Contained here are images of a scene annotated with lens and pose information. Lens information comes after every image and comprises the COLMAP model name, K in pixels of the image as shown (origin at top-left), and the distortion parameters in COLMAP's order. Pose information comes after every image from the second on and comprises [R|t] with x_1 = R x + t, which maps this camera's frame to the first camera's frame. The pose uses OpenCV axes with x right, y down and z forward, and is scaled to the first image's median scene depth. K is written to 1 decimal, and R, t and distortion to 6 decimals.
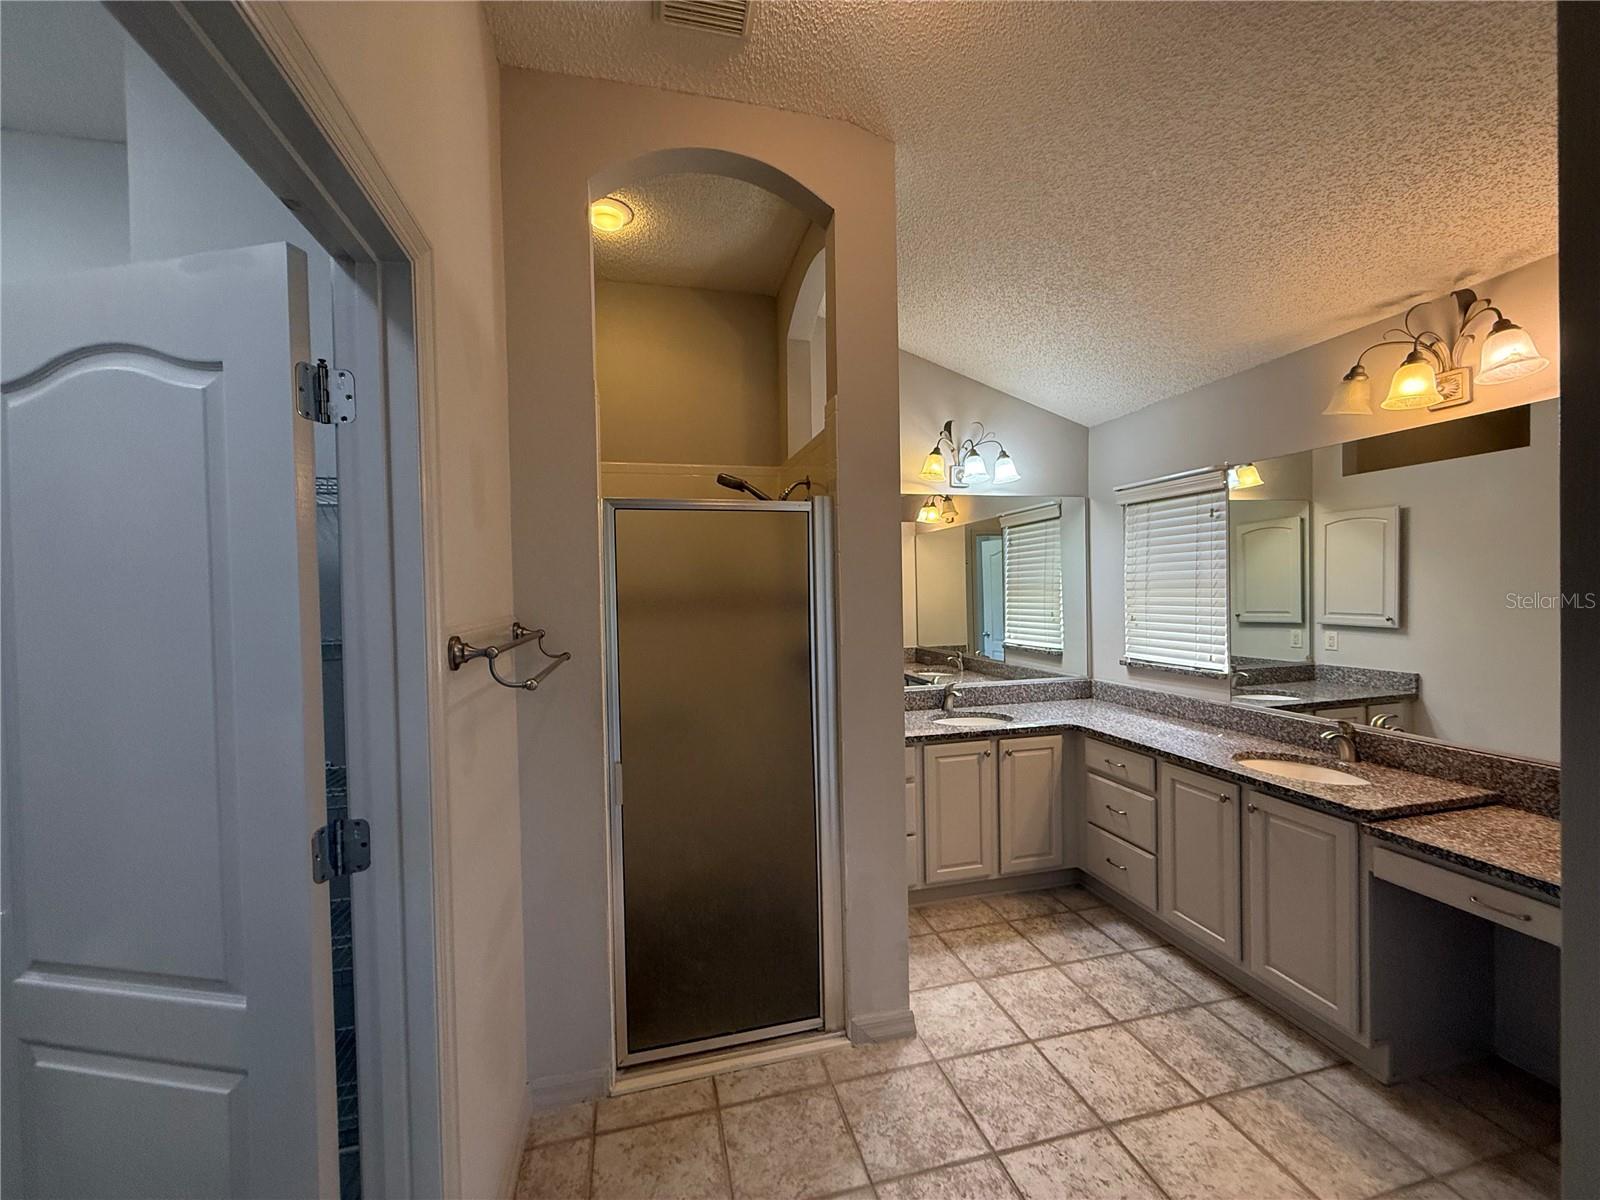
lens RADIAL K [[635.7, 0, 796.8], [0, 635.7, 600.6], [0, 0, 1]] dist [0.000274, 0.000076]
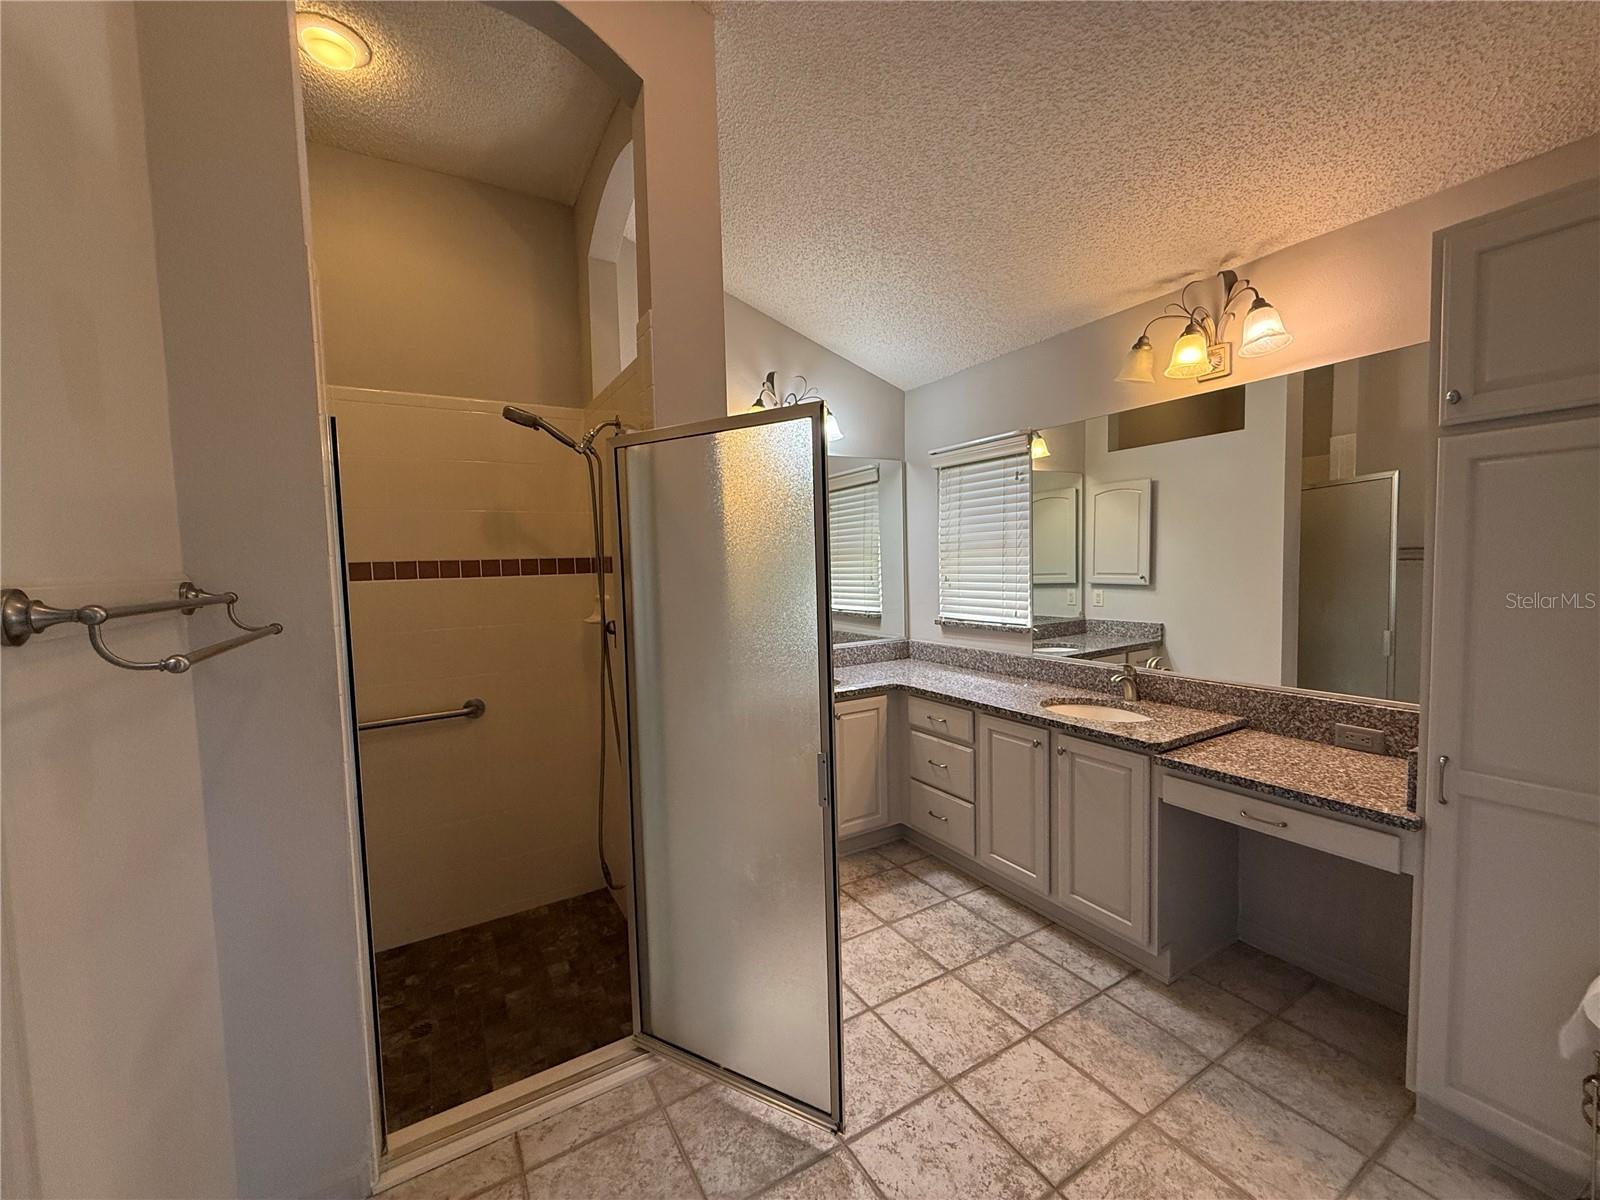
lens RADIAL K [[635.7, 0, 796.8], [0, 635.7, 600.6], [0, 0, 1]] dist [0.000274, 0.000076]
pose [[0.958453, -0.023771, 0.284257, -0.000487], [0.012847, 0.999108, 0.040233, 0.028908], [-0.284960, -0.034910, 0.957904, 0.121147]]
